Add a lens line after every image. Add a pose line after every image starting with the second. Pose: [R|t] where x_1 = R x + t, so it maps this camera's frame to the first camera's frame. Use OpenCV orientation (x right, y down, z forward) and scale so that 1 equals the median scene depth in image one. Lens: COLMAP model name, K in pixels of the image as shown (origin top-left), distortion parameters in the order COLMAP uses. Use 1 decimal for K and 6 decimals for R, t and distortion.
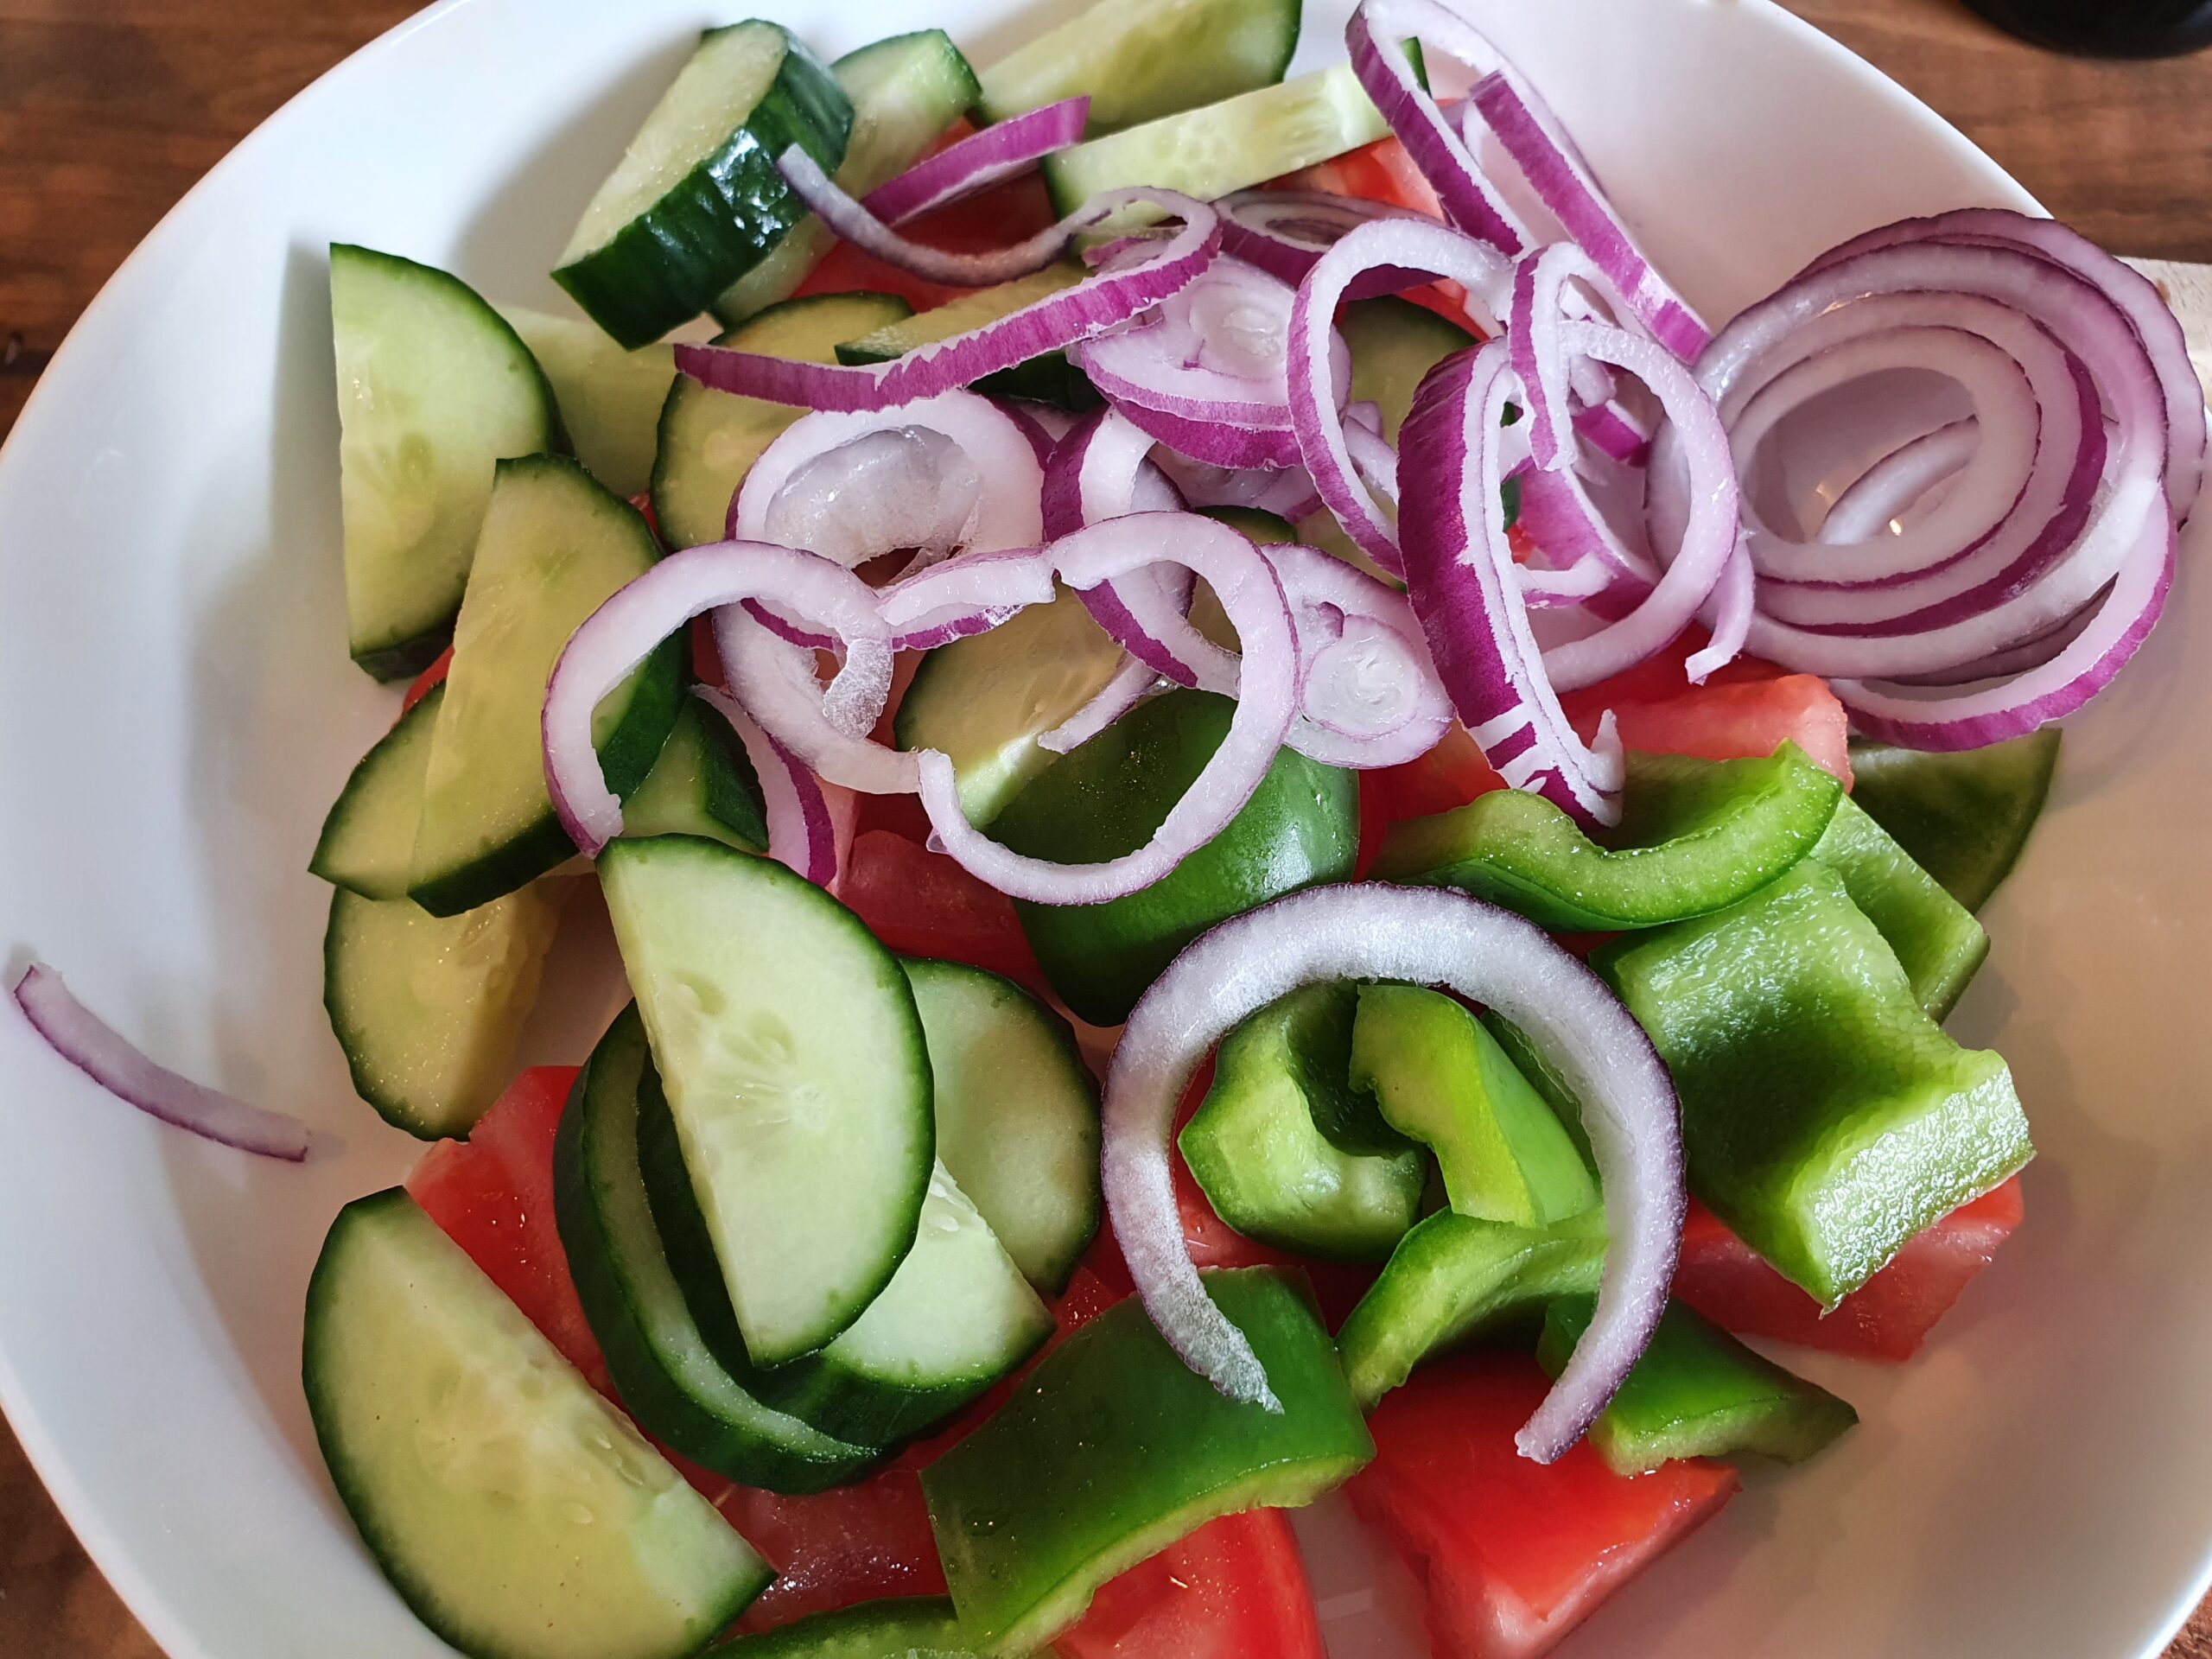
lens RADIAL K [[1677.8, 0, 1147.8], [0, 1677.8, 822.6], [0, 0, 1]] dist [-0.013654, 0.004641]
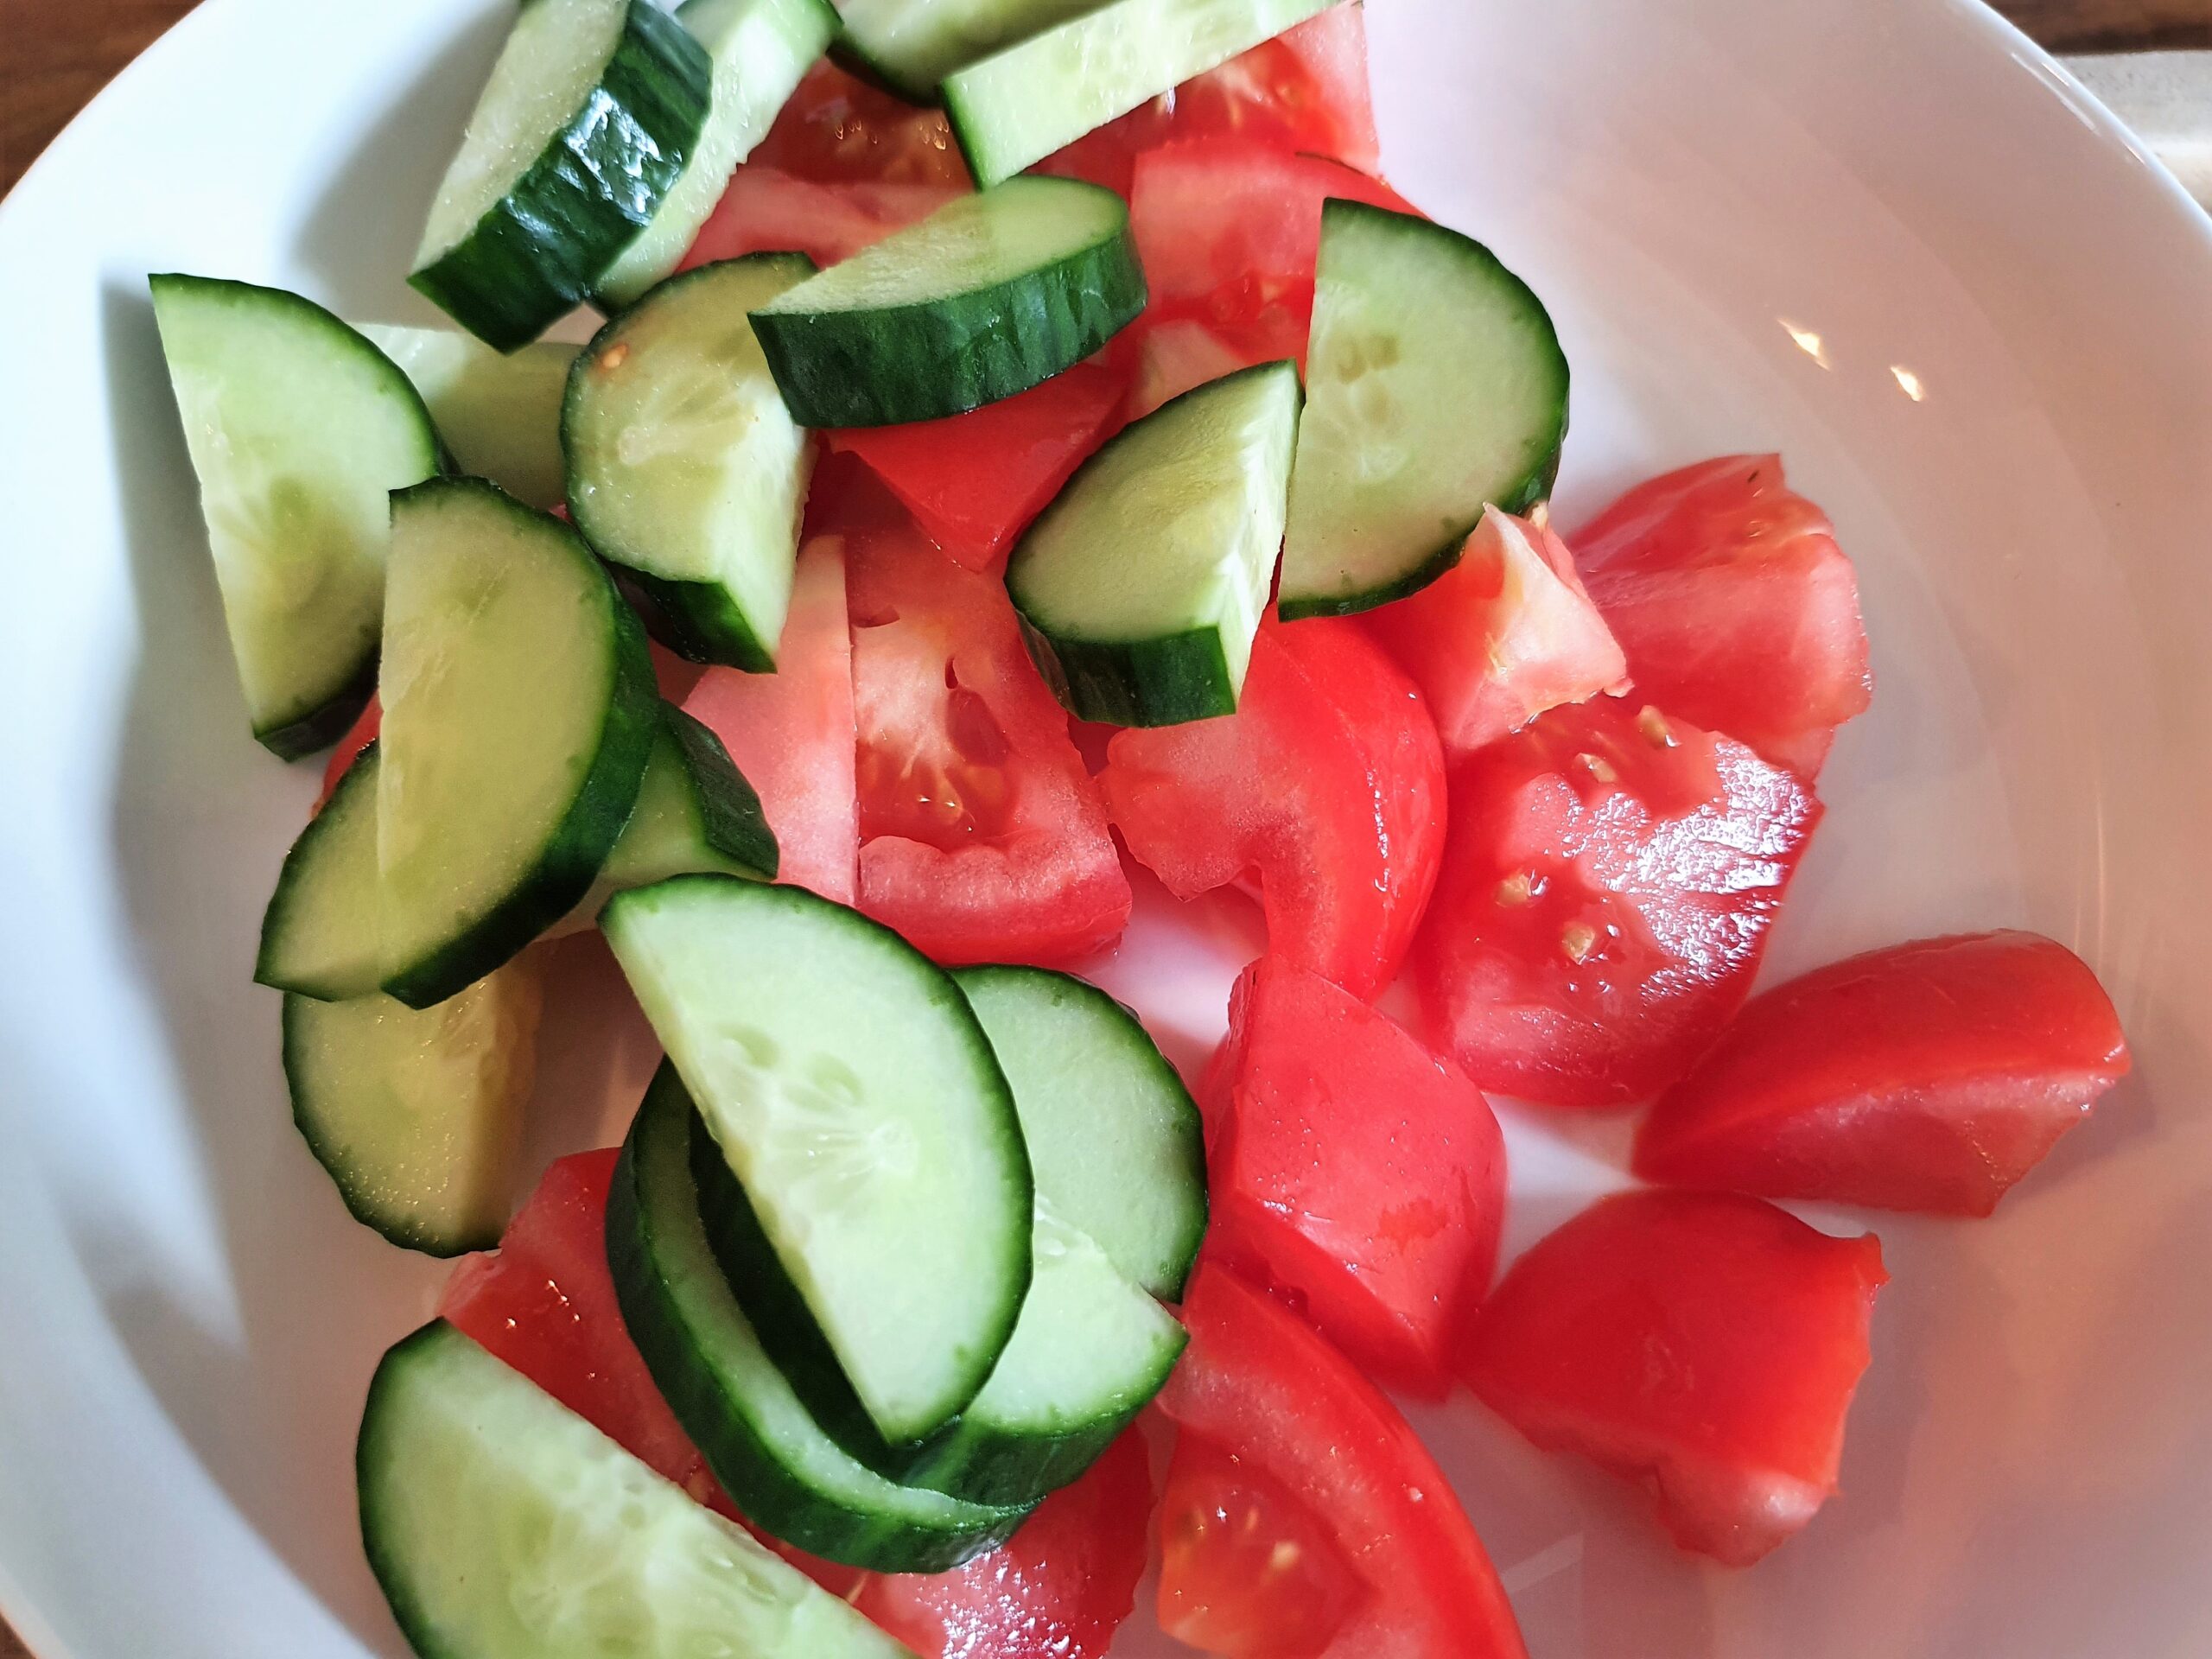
lens RADIAL K [[1669.4, 0, 1153.0], [0, 1669.4, 830.4], [0, 0, 1]] dist [-0.003194, 0.000172]
pose [[0.984907, -0.156101, 0.074775, -0.085866], [0.154045, 0.987528, 0.032549, -0.005530], [-0.078923, -0.020539, 0.996669, 0.083508]]
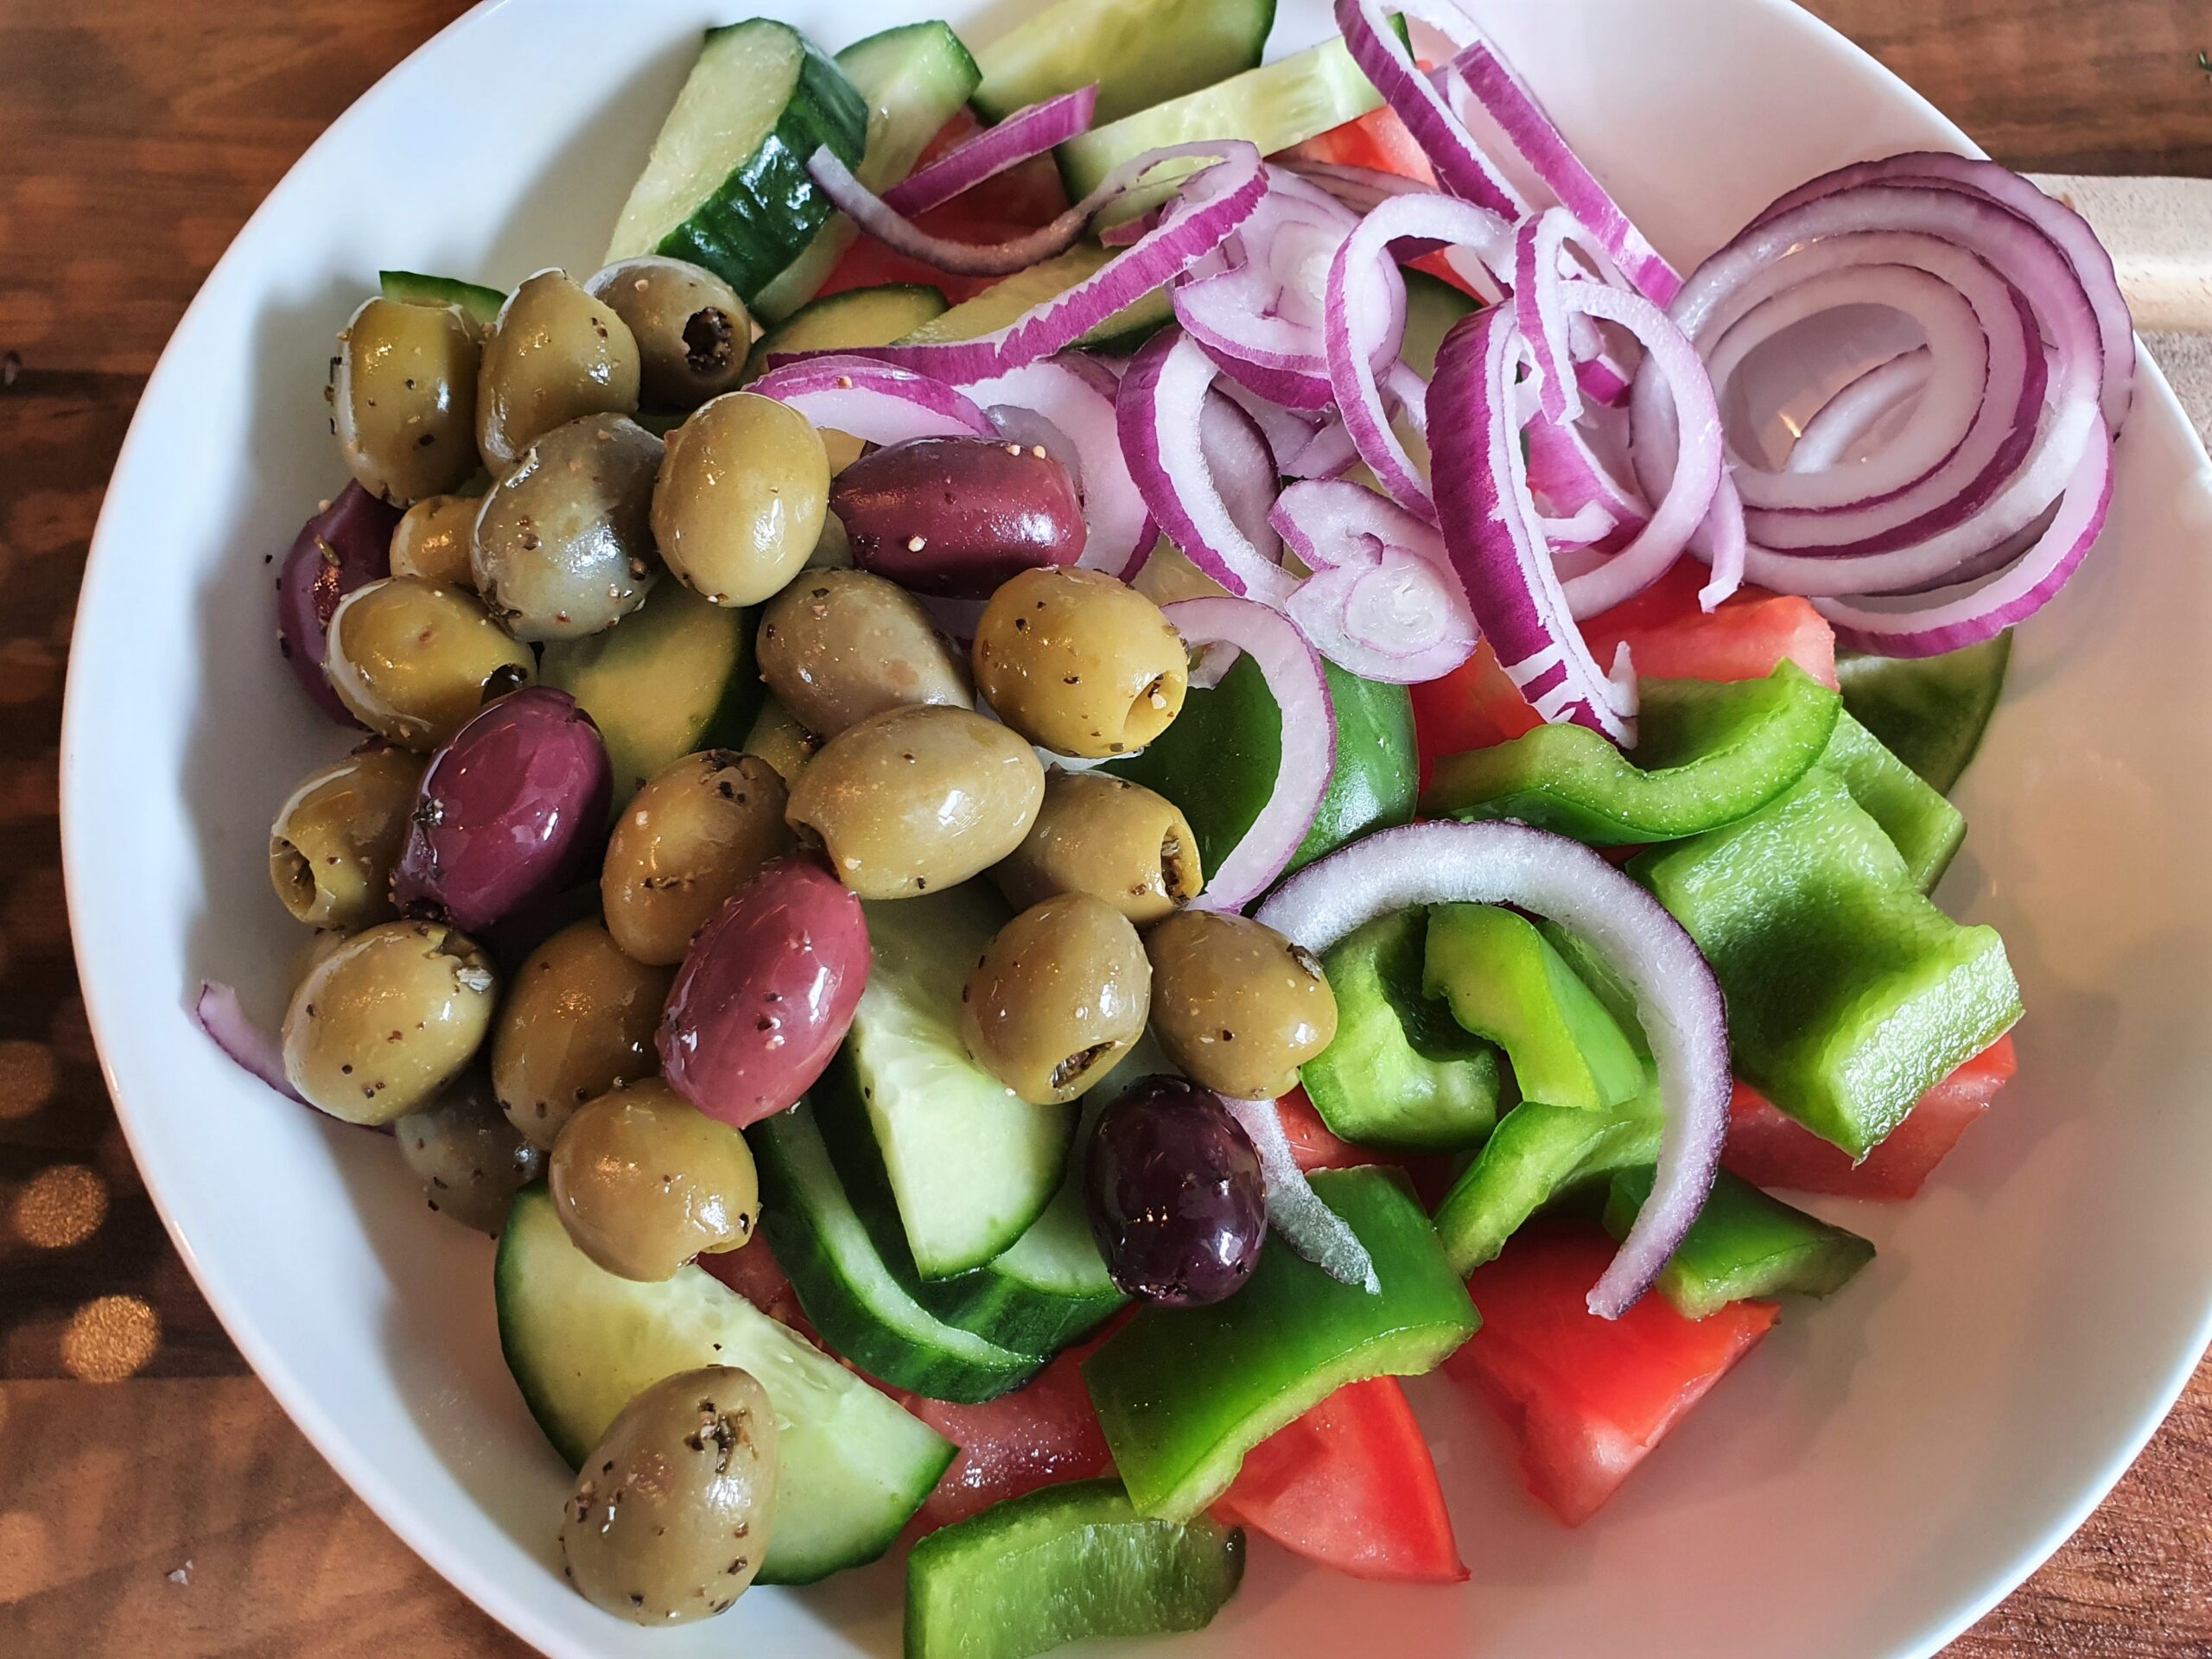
lens RADIAL K [[1669.4, 0, 1153.0], [0, 1669.4, 830.4], [0, 0, 1]] dist [-0.003194, 0.000172]
pose [[0.995626, -0.071181, 0.060515, -0.108618], [0.067685, 0.996020, 0.057983, -0.028163], [-0.064402, -0.053634, 0.996482, -0.080571]]
